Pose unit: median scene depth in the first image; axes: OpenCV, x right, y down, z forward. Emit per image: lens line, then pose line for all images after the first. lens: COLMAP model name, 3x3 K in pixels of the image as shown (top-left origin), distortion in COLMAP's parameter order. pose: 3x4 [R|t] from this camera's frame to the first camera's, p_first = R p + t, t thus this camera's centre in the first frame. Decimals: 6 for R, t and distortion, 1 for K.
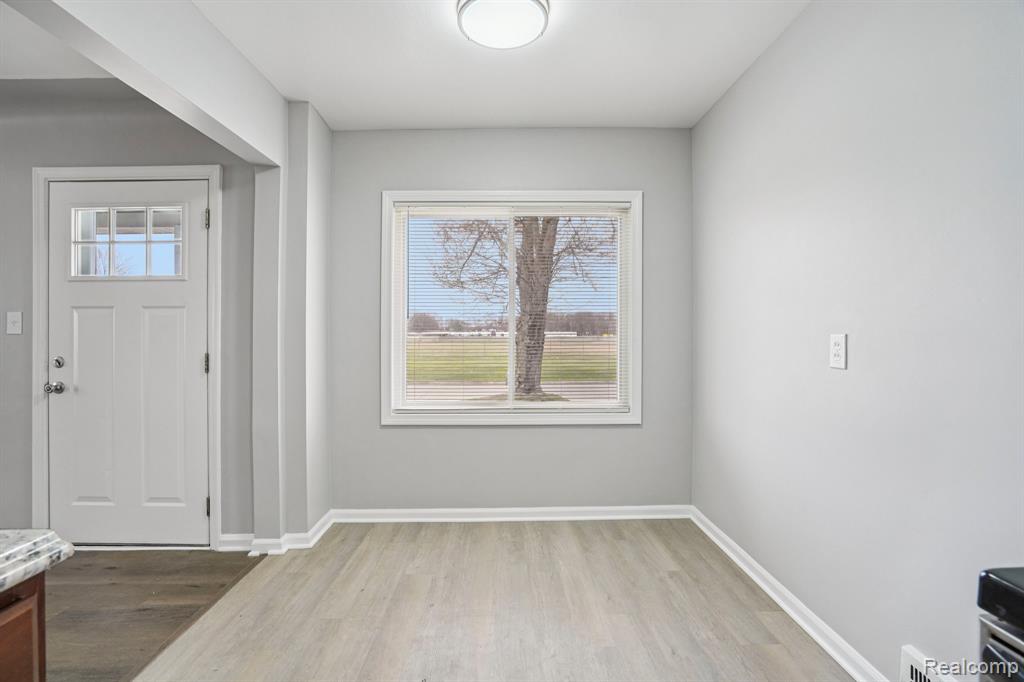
lens RADIAL K [[475.2, 0, 512.7], [0, 475.2, 333.0], [0, 0, 1]] dist [-0.067407, 0.026106]
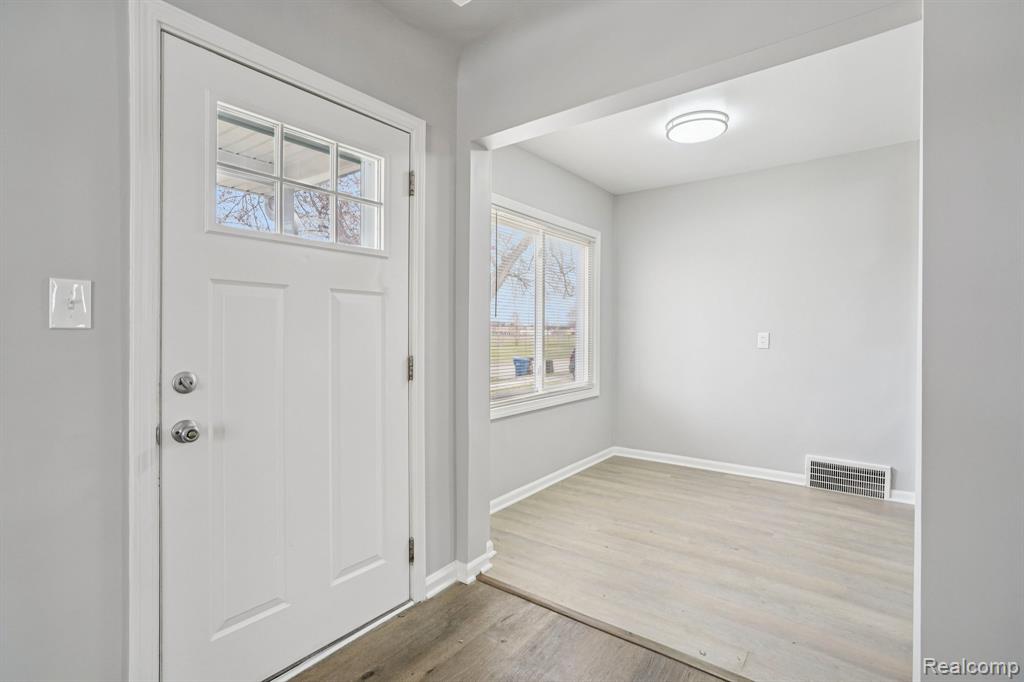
lens RADIAL K [[475.2, 0, 512.7], [0, 475.2, 333.0], [0, 0, 1]] dist [-0.067407, 0.026106]
pose [[0.619869, 0.001190, 0.784704, -1.177512], [-0.007196, 0.999965, 0.004169, 0.001109], [-0.784672, -0.008231, 0.619856, 0.373131]]
